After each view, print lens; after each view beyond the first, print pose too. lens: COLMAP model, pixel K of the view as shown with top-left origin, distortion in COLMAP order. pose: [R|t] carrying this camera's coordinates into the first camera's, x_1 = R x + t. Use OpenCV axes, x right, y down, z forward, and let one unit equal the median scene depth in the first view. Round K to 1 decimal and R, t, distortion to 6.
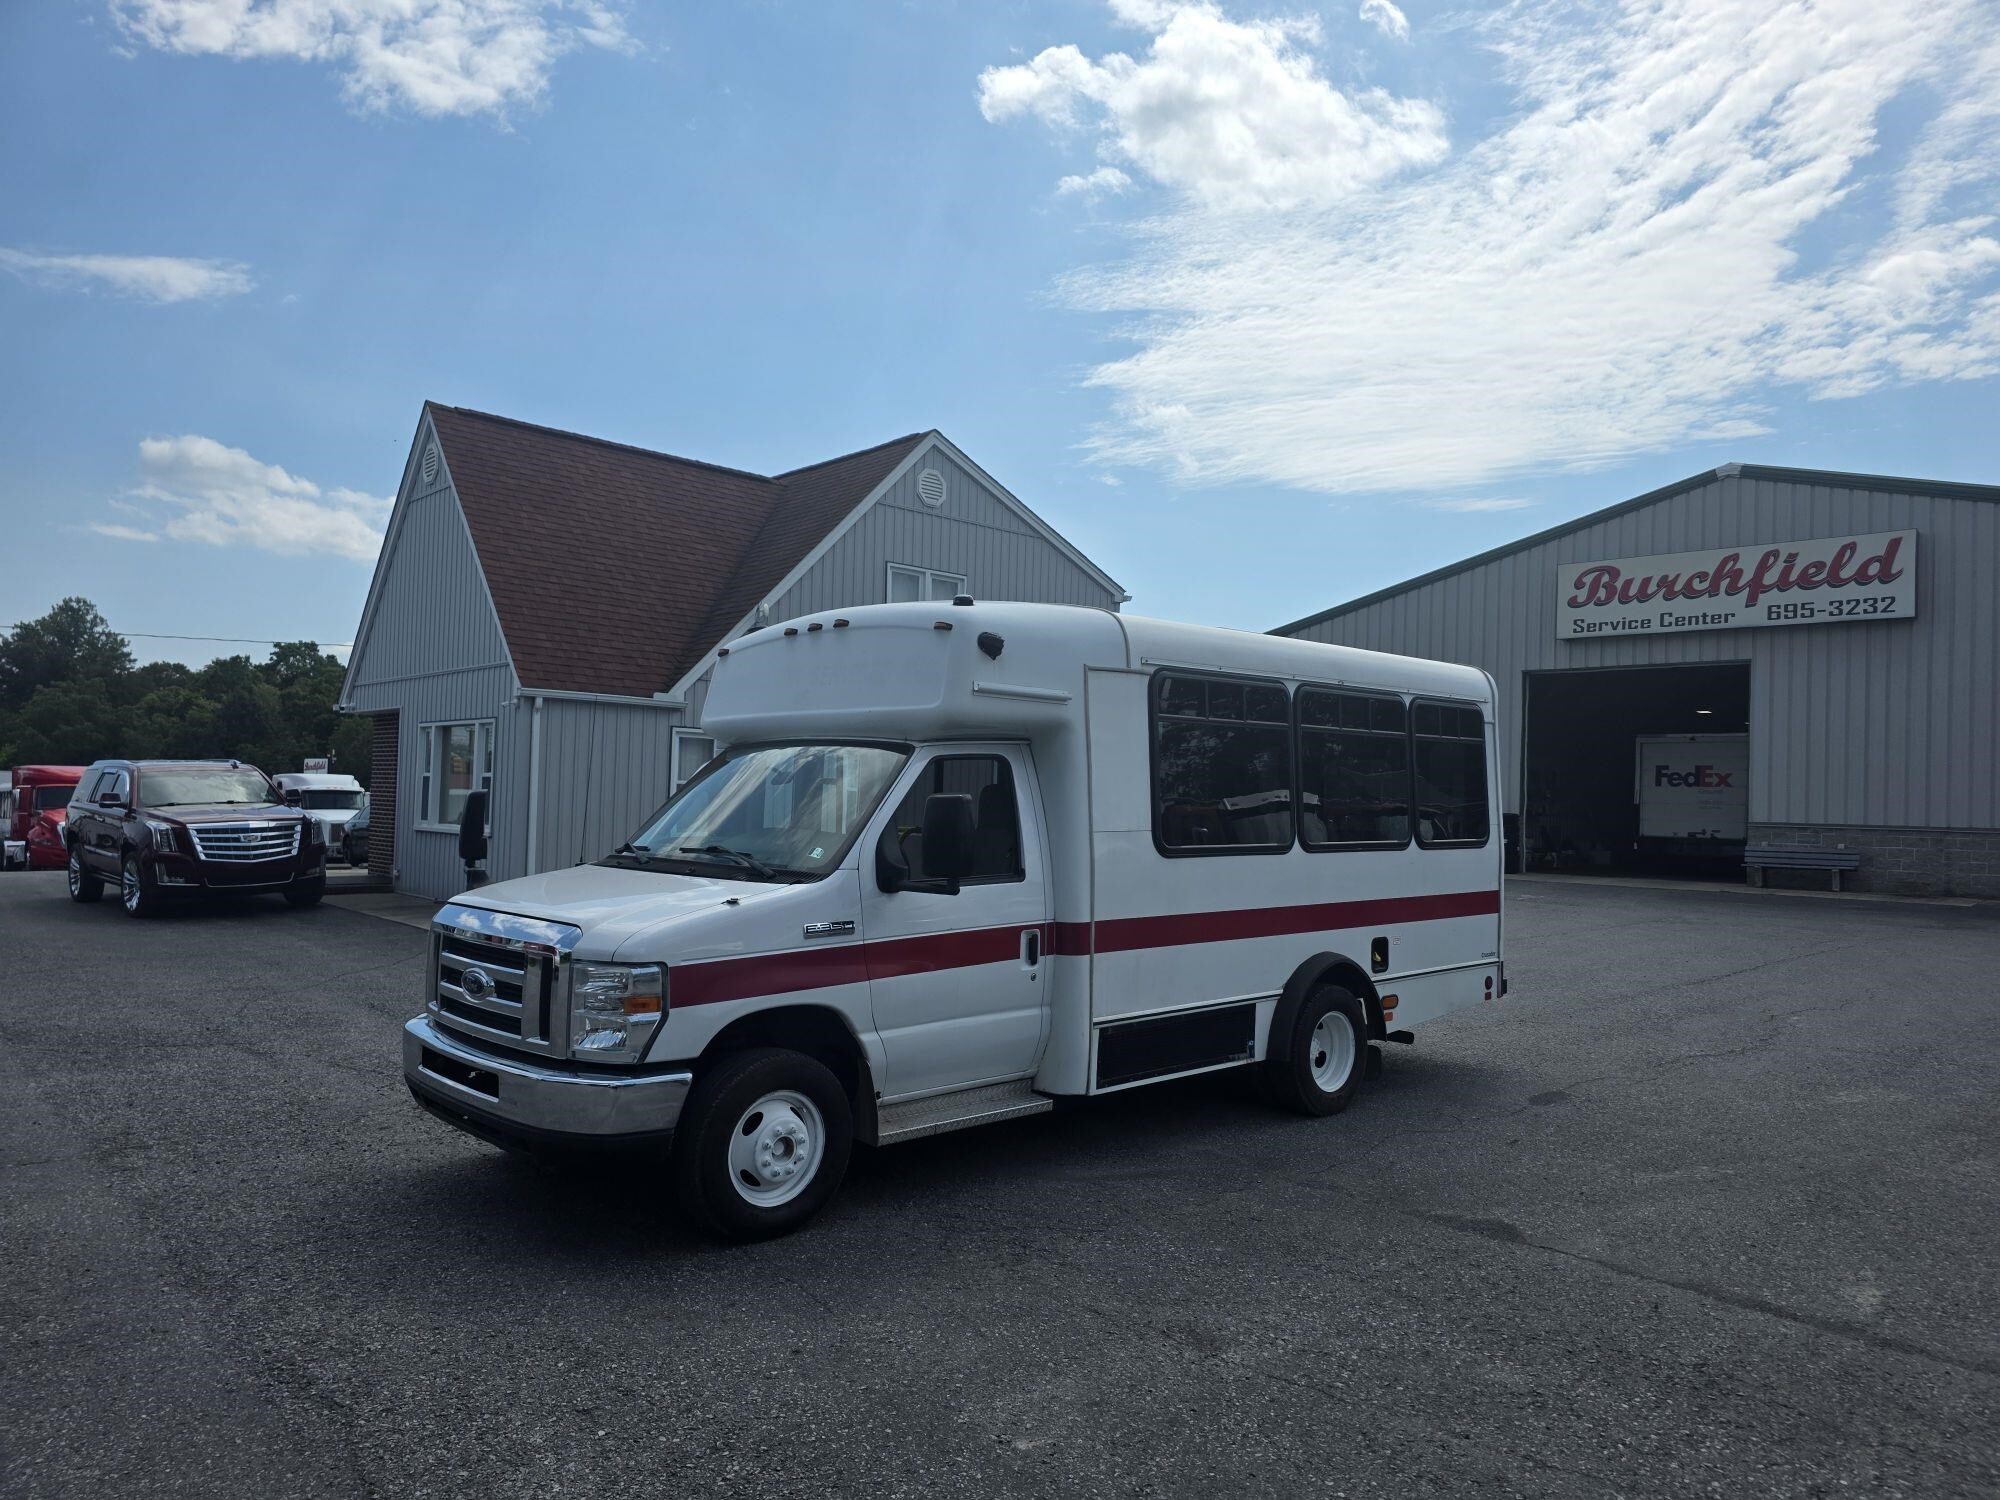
lens RADIAL K [[1372.8, 0, 1015.8], [0, 1372.8, 780.4], [0, 0, 1]] dist [0.023323, 0.000907]
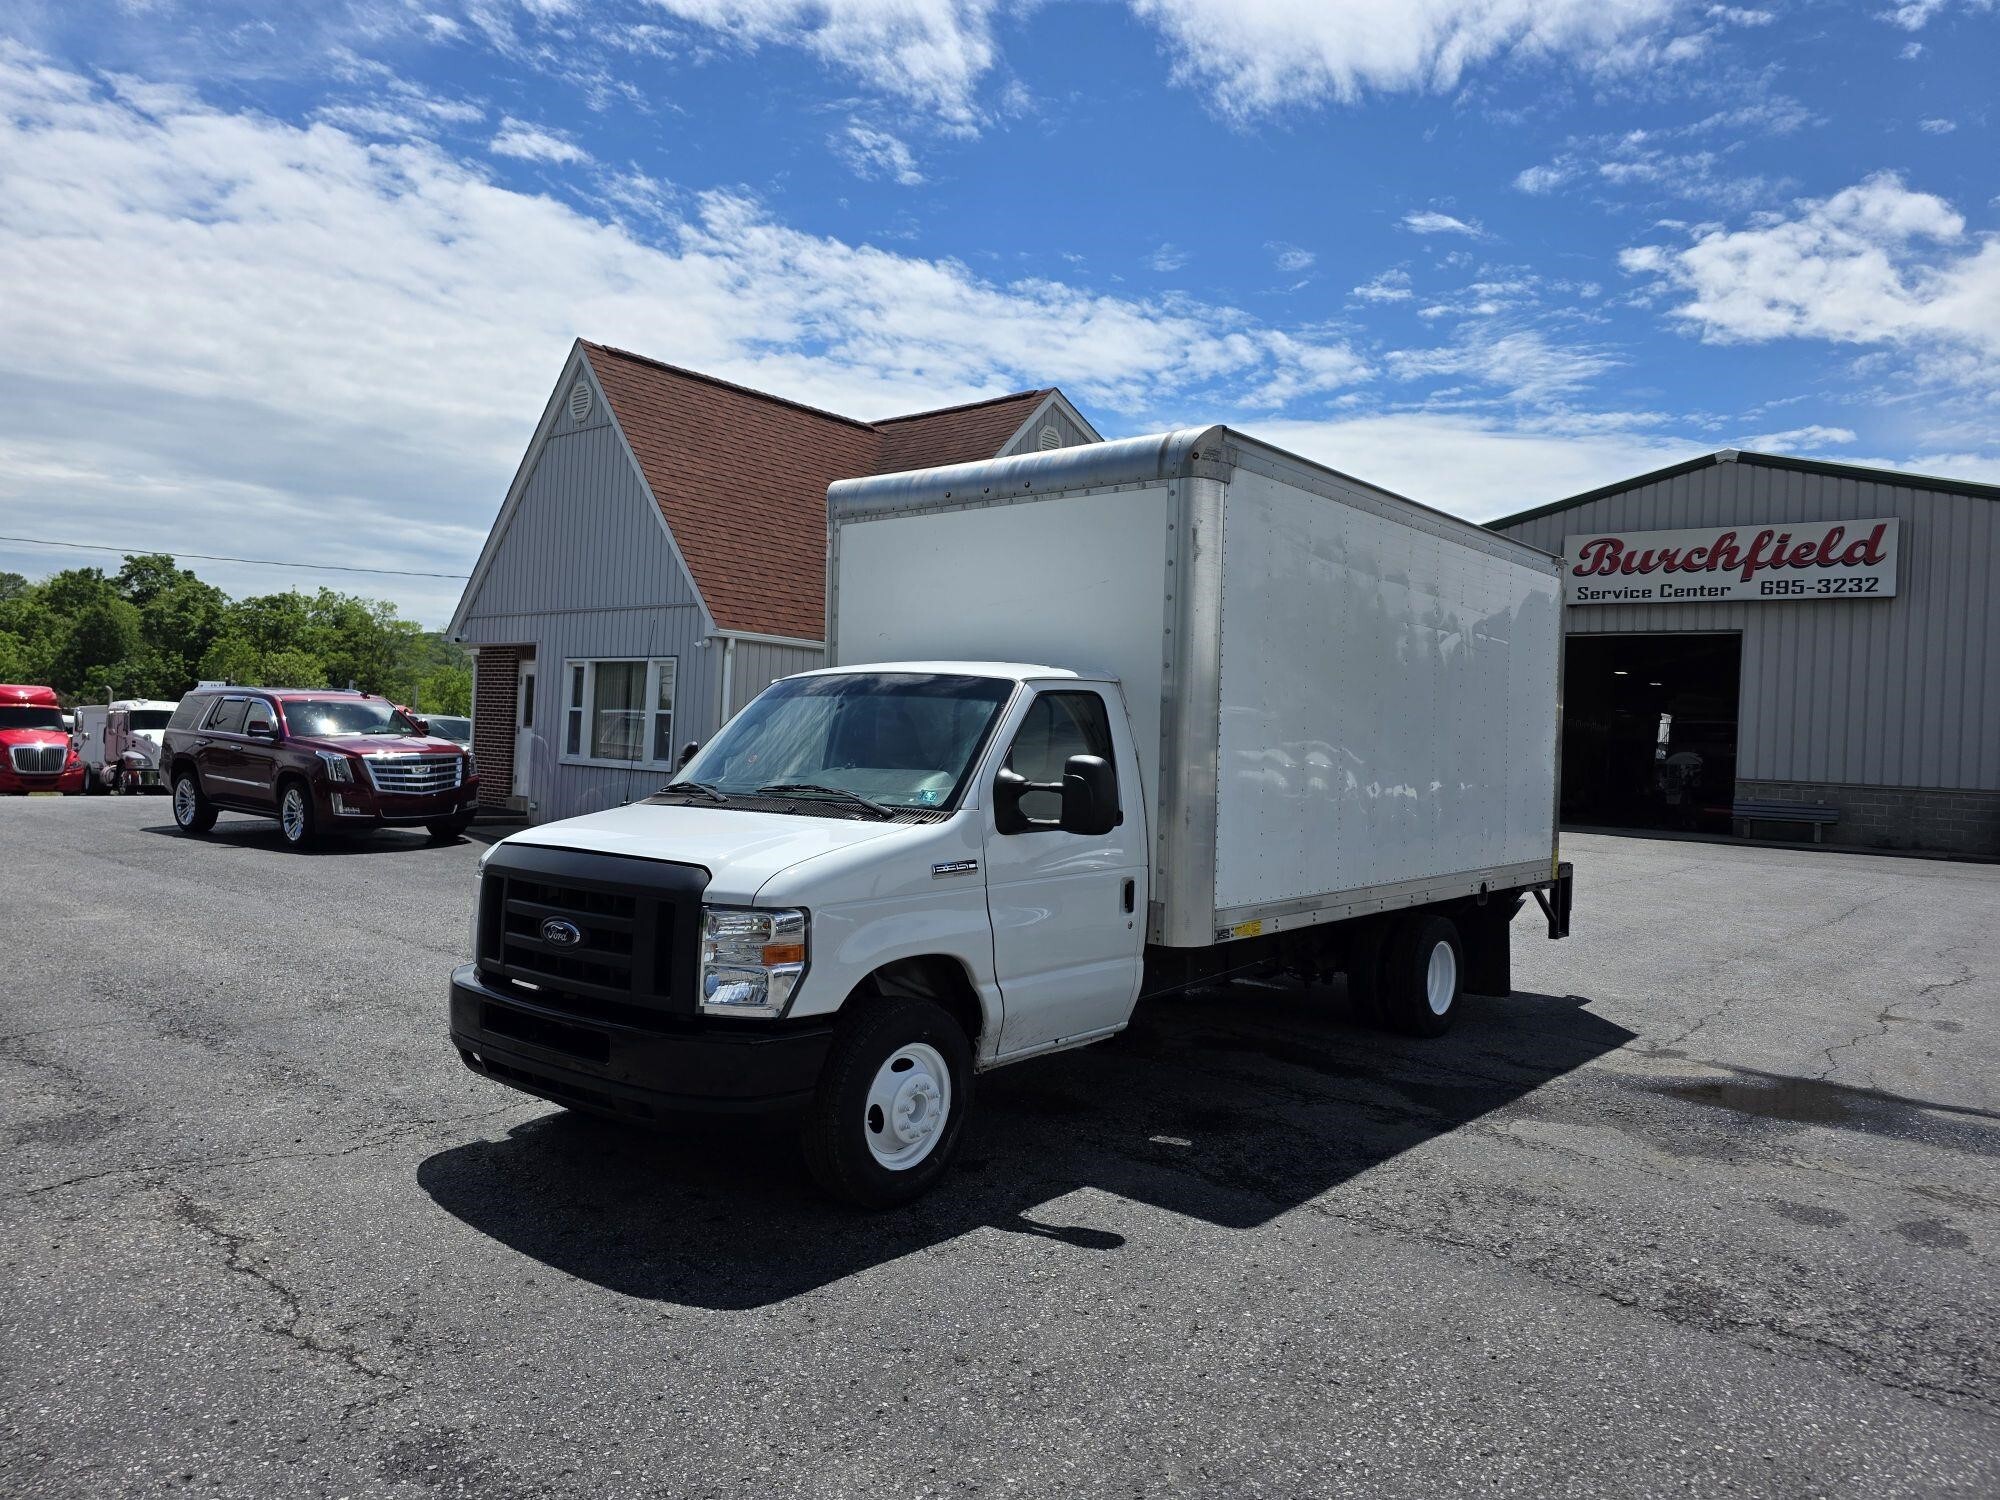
lens RADIAL K [[1372.8, 0, 1012.0], [0, 1372.8, 752.4], [0, 0, 1]] dist [0.023323, 0.000907]
pose [[0.994052, 0.019948, 0.107063, -0.163889], [-0.022488, 0.999492, 0.022572, -0.002230], [-0.106559, -0.024845, 0.993996, -0.030078]]
